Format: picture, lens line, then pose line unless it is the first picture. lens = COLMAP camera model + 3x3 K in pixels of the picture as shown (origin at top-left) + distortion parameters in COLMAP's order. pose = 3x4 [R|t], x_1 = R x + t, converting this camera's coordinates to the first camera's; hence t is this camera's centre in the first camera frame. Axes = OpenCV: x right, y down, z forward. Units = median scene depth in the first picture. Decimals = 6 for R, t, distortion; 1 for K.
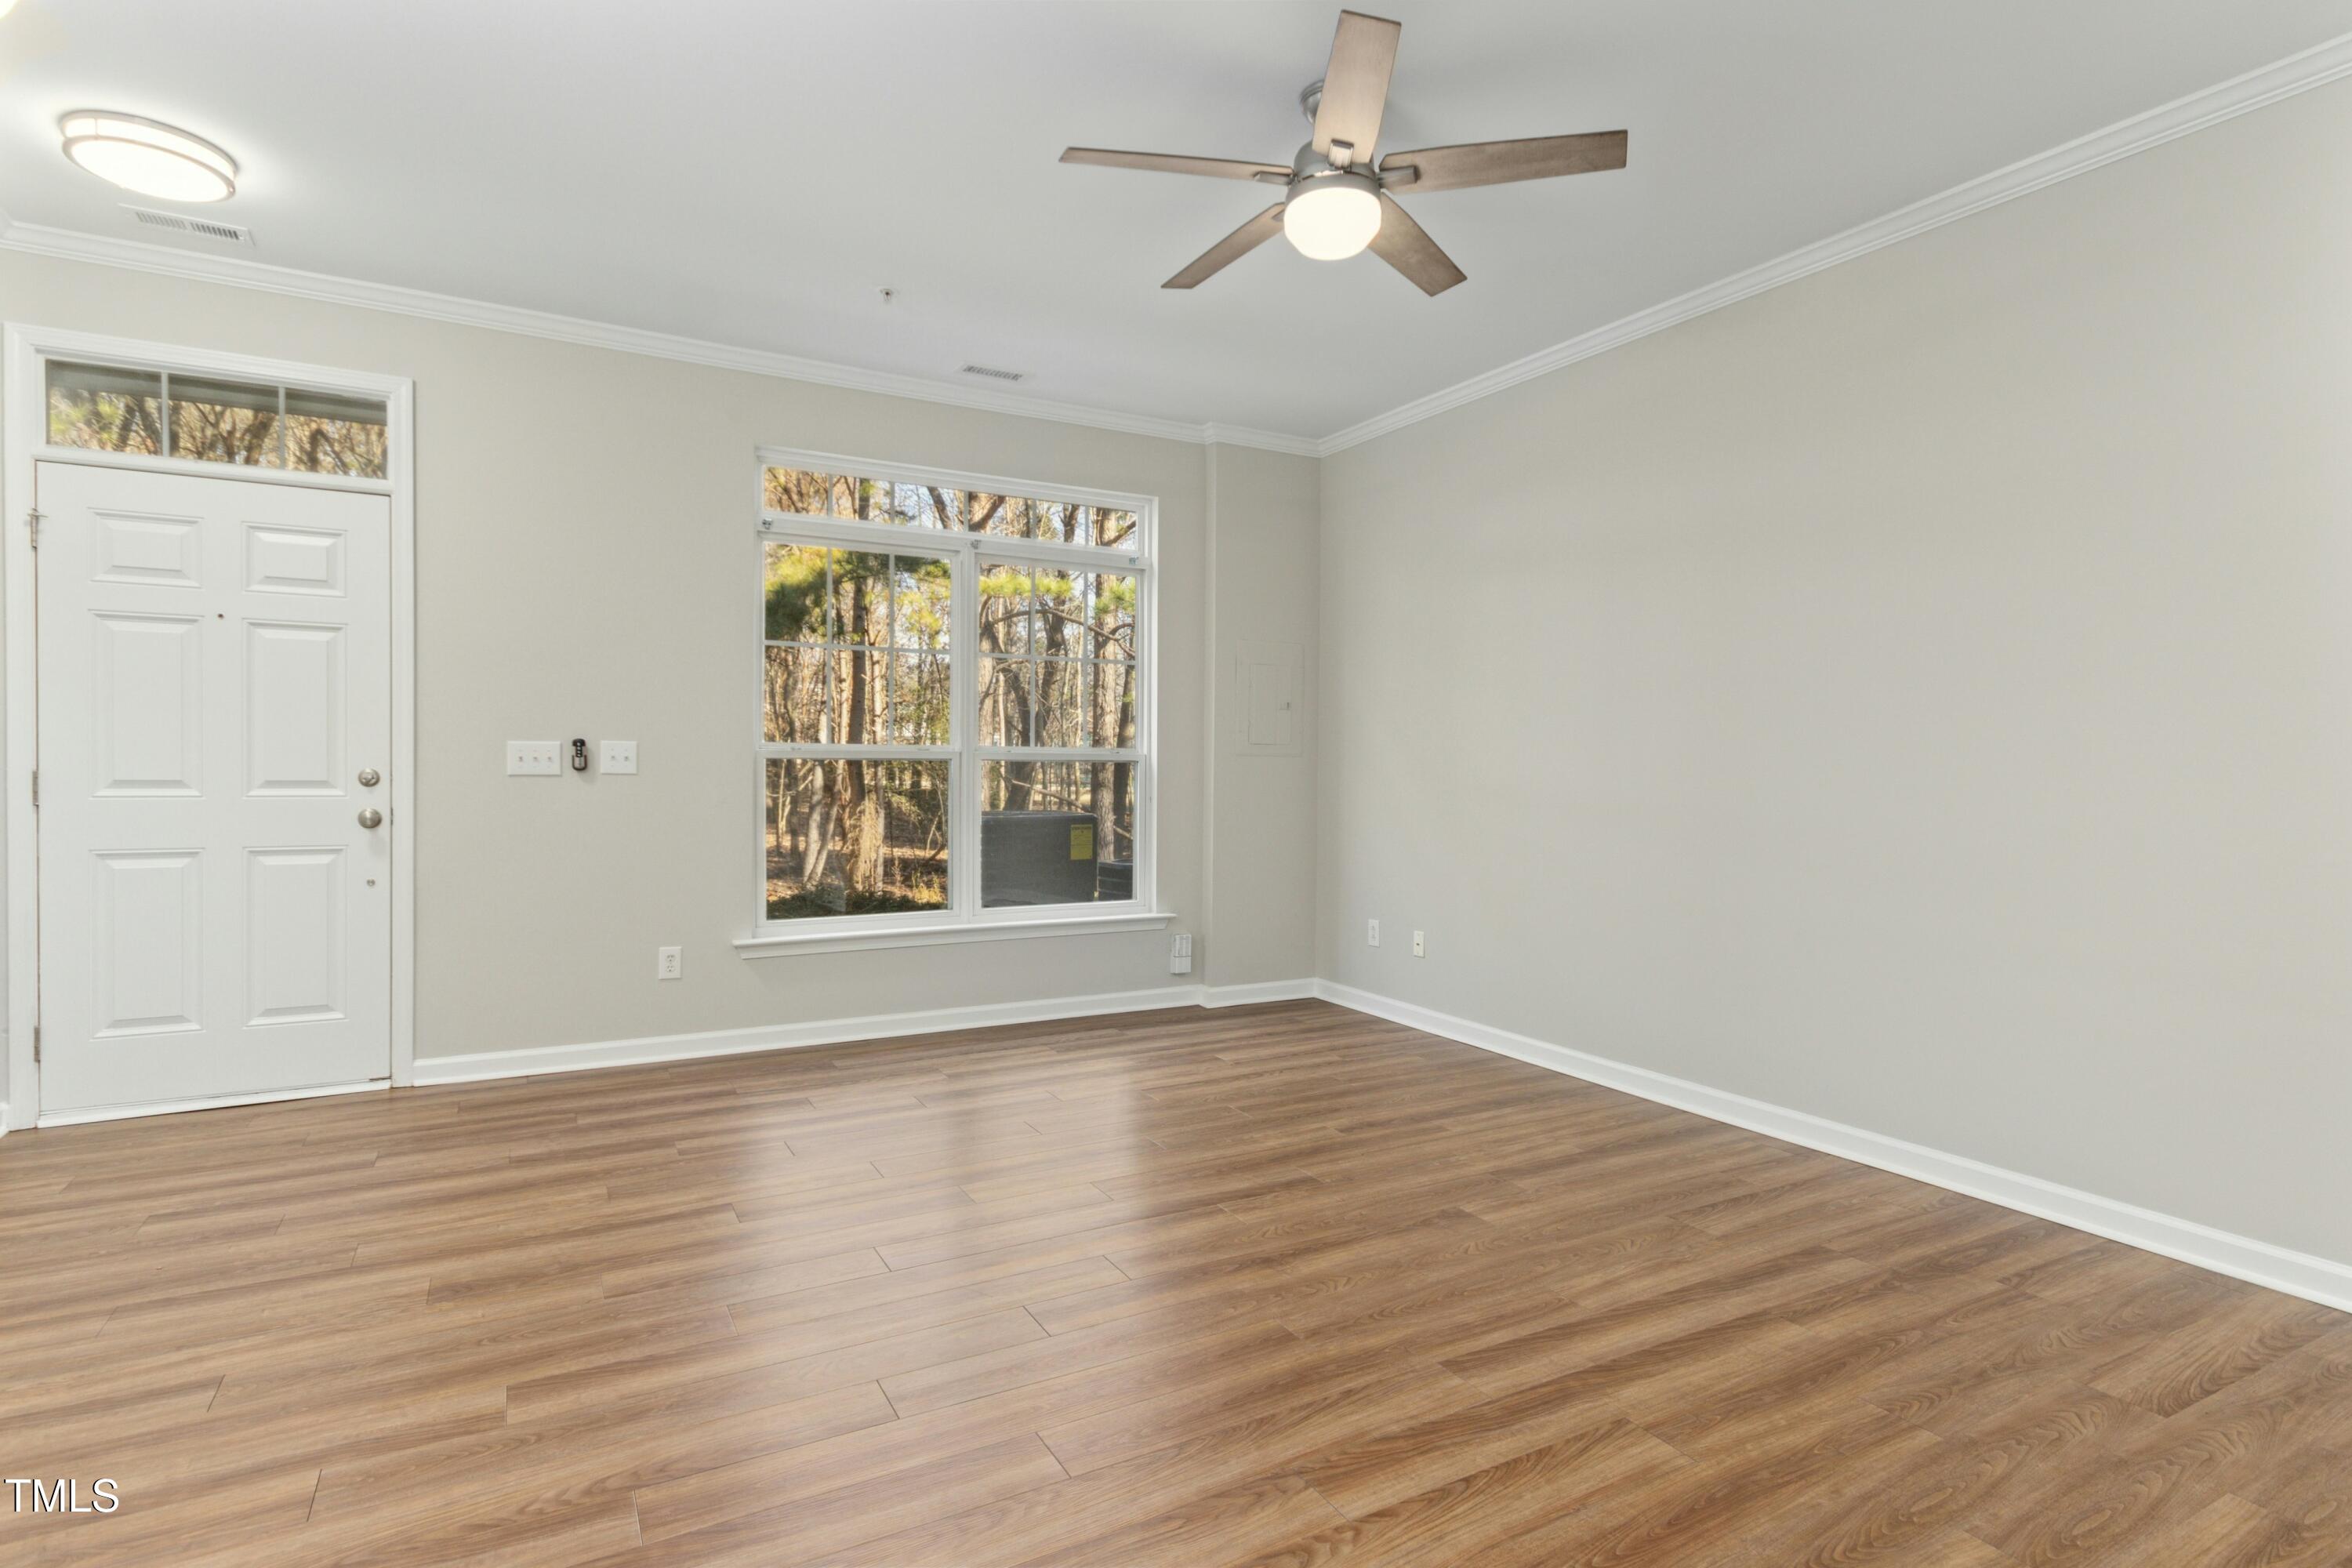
lens RADIAL K [[1166.7, 0, 1158.6], [0, 1166.7, 788.9], [0, 0, 1]] dist [0.005220, -0.000030]
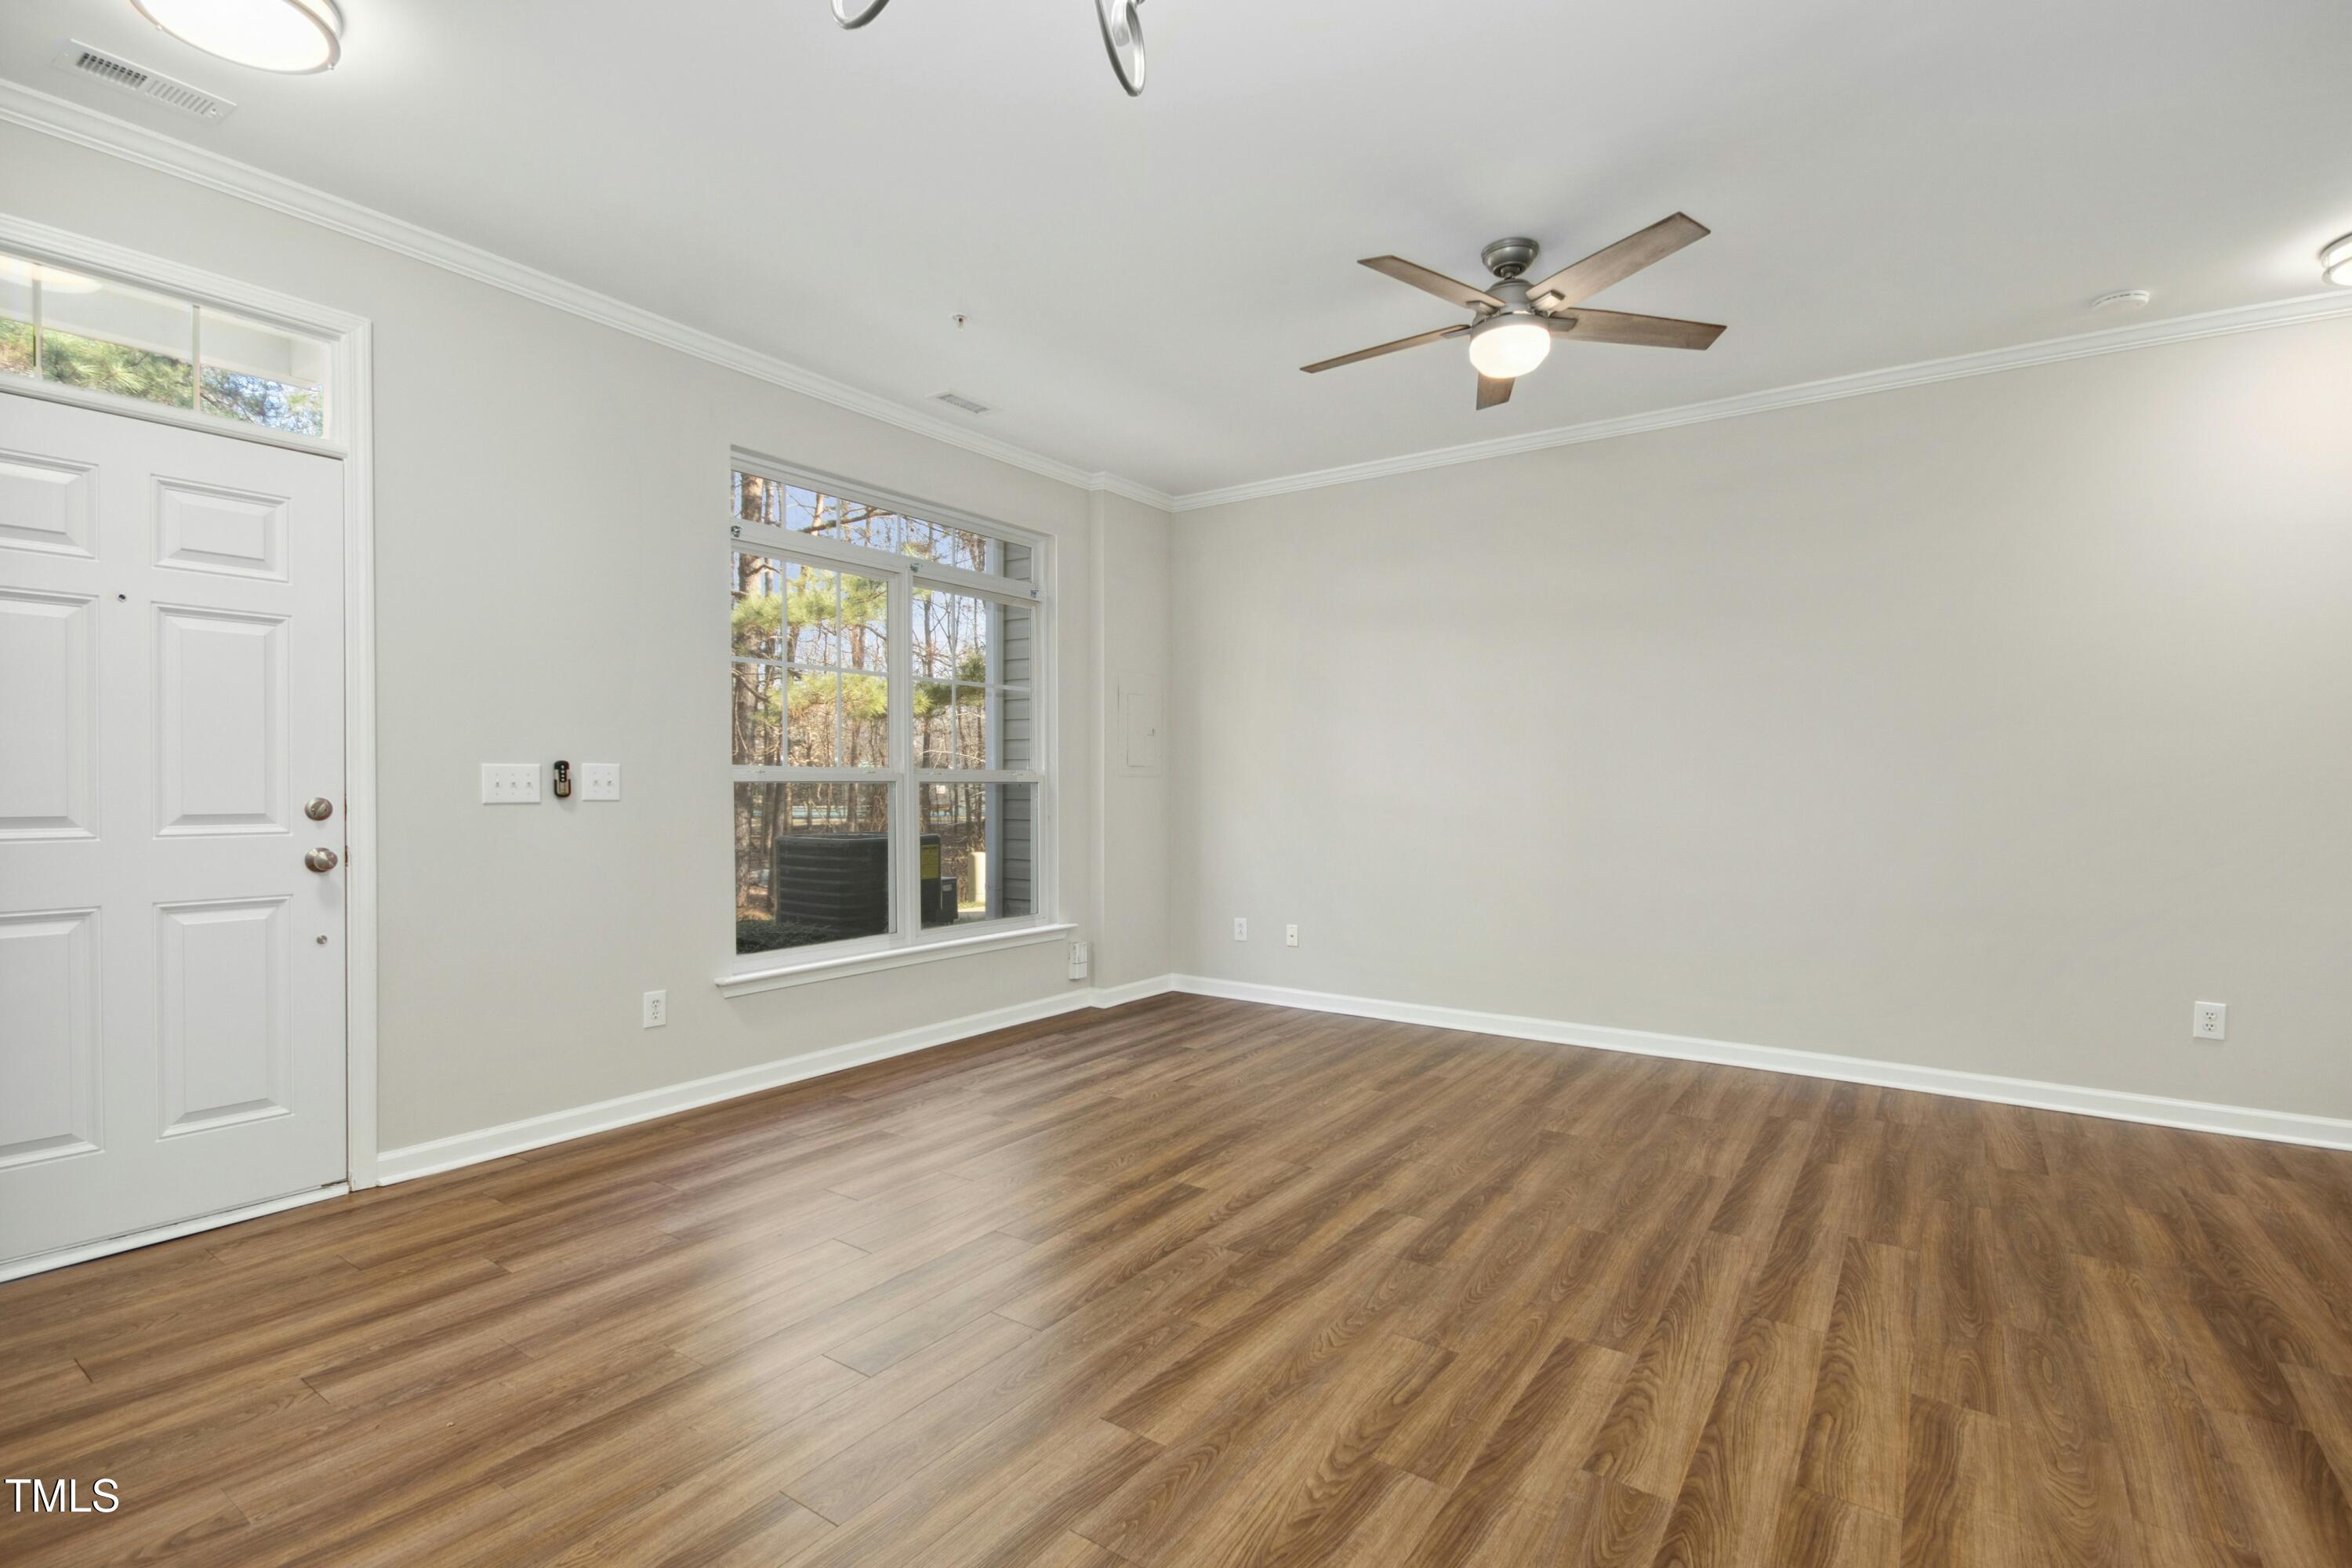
lens RADIAL K [[1093.9, 0, 1156.8], [0, 1093.9, 803.4], [0, 0, 1]] dist [0.000622, -0.000744]
pose [[0.902033, -0.014657, 0.431418, -0.516225], [0.015674, 0.999876, 0.001197, -0.005760], [-0.431383, 0.005683, 0.902151, 0.081878]]
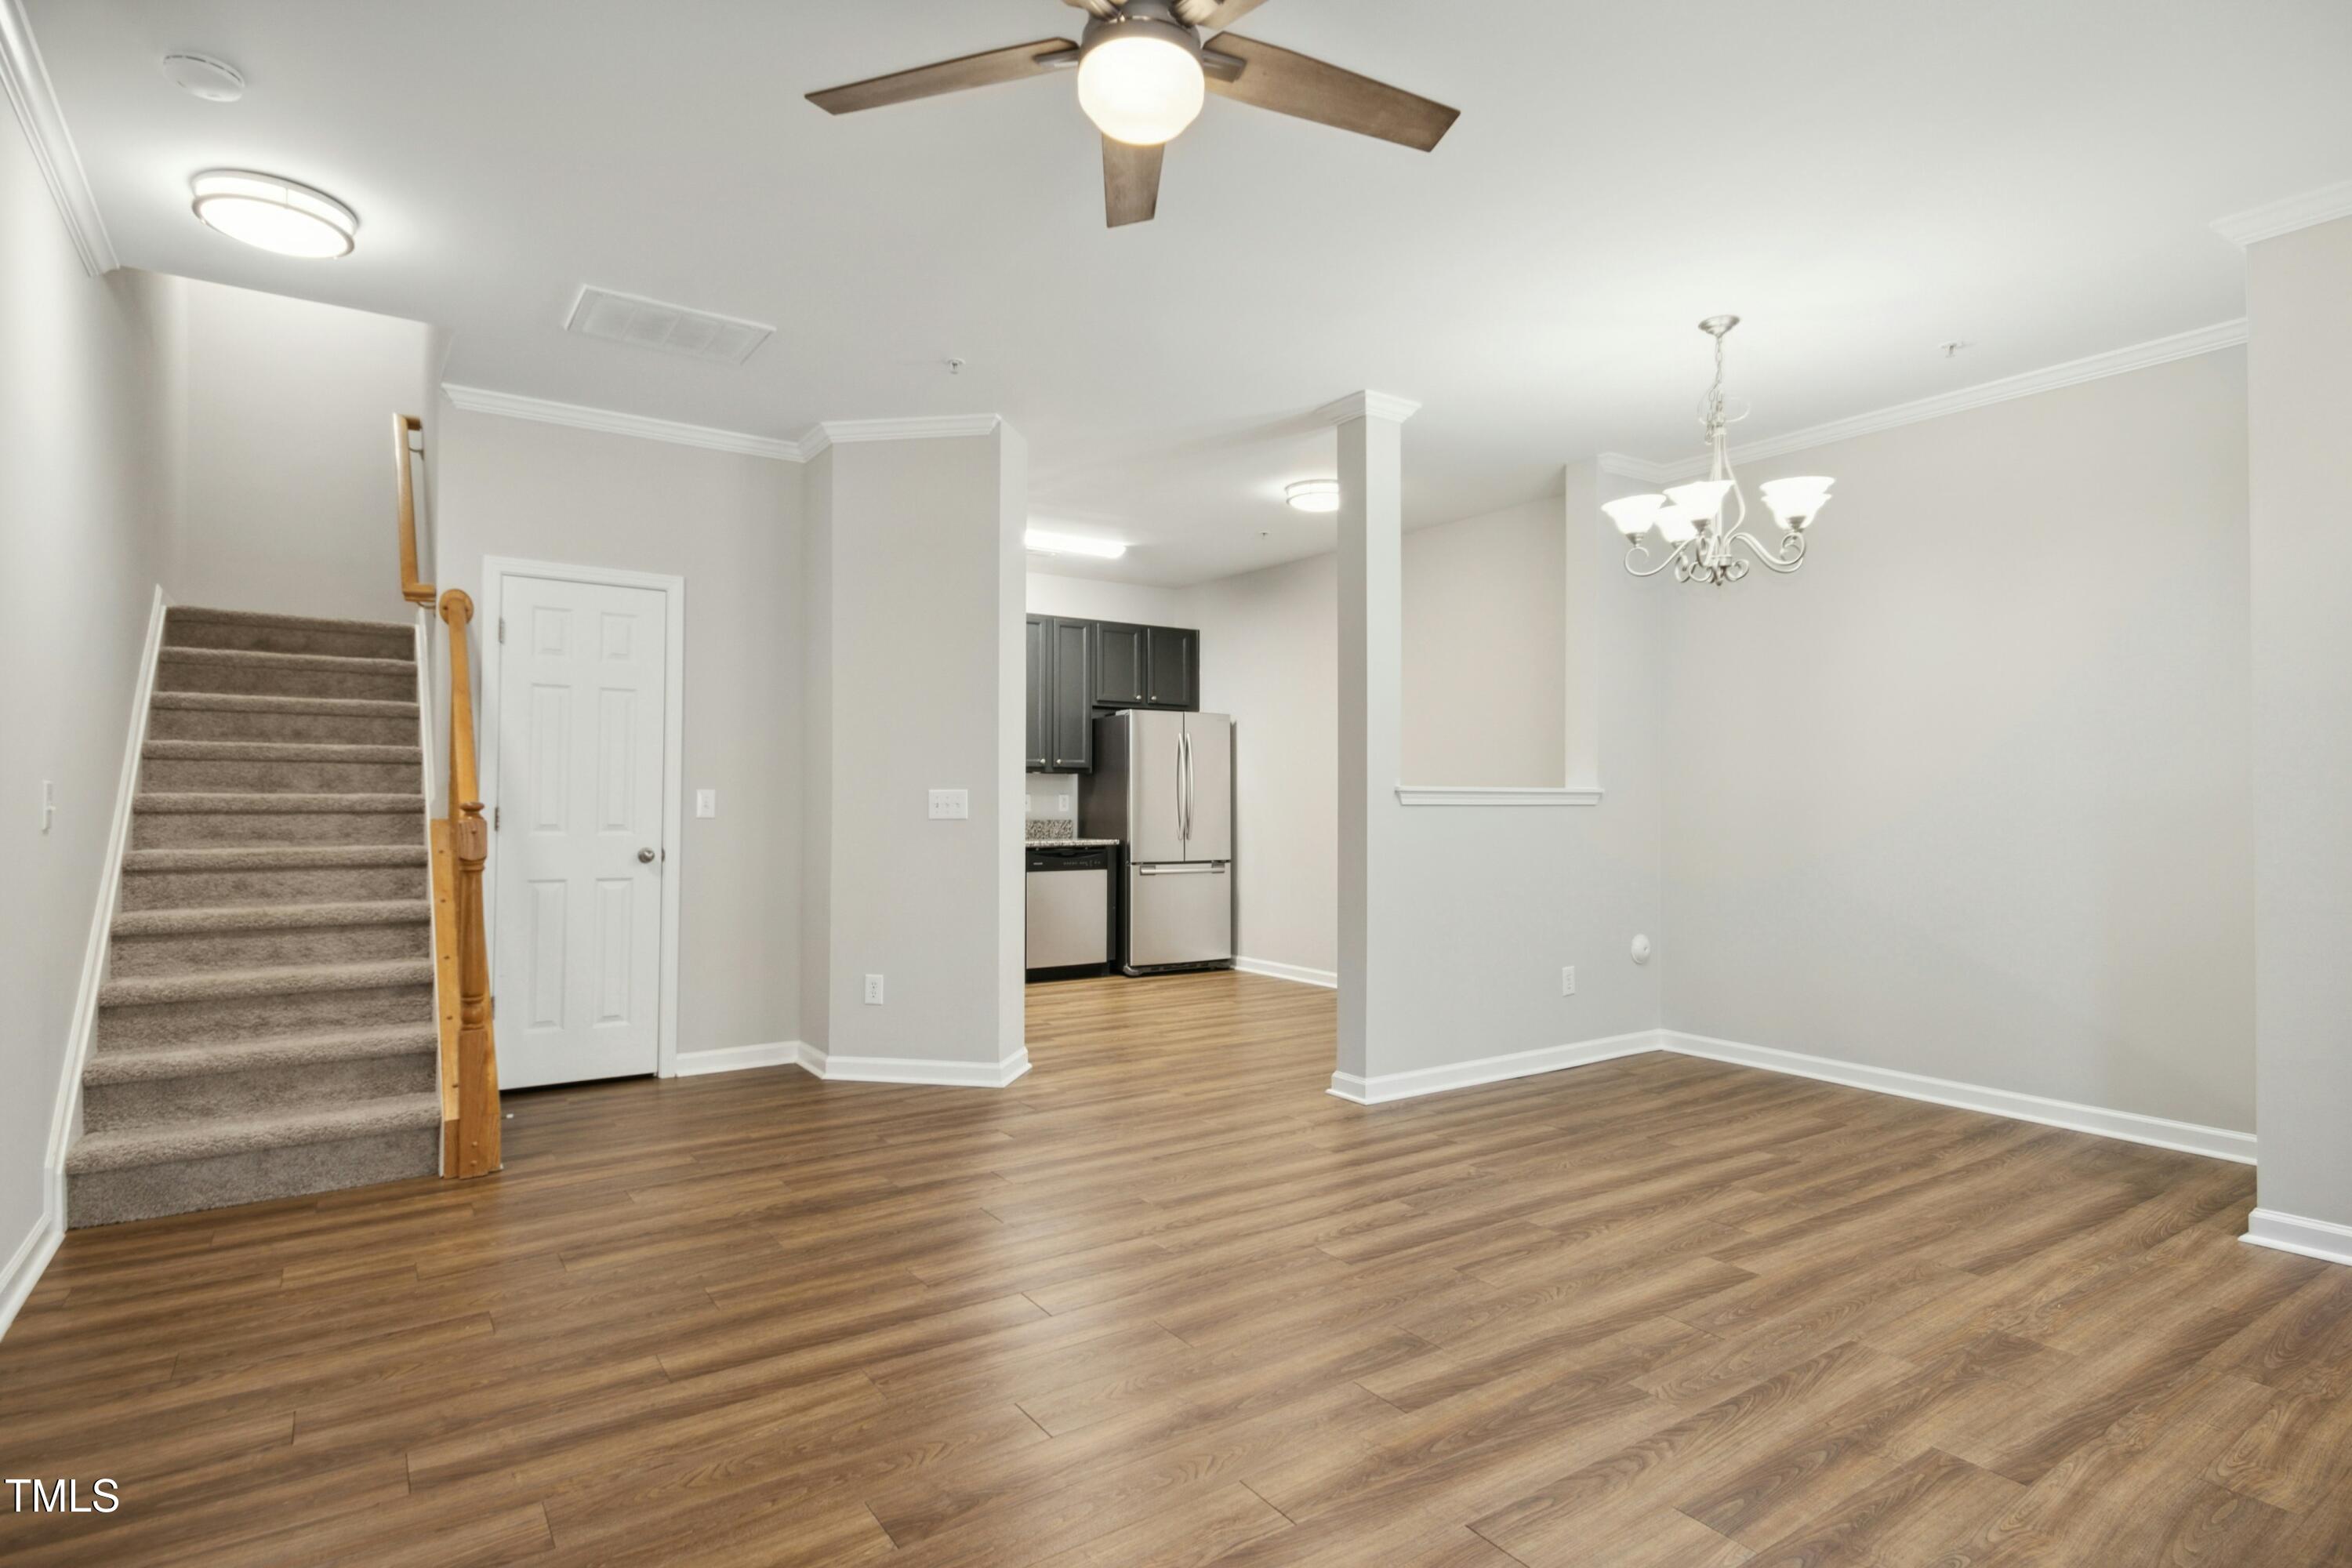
lens RADIAL K [[1214.4, 0, 1176.0], [0, 1214.4, 784.0], [0, 0, 1]] dist [0.011008, 0.000509]
pose [[-0.994190, -0.013936, -0.106736, 0.150176], [-0.014910, 0.999854, 0.008338, -0.029751], [0.106604, 0.009881, -0.994252, 1.316950]]
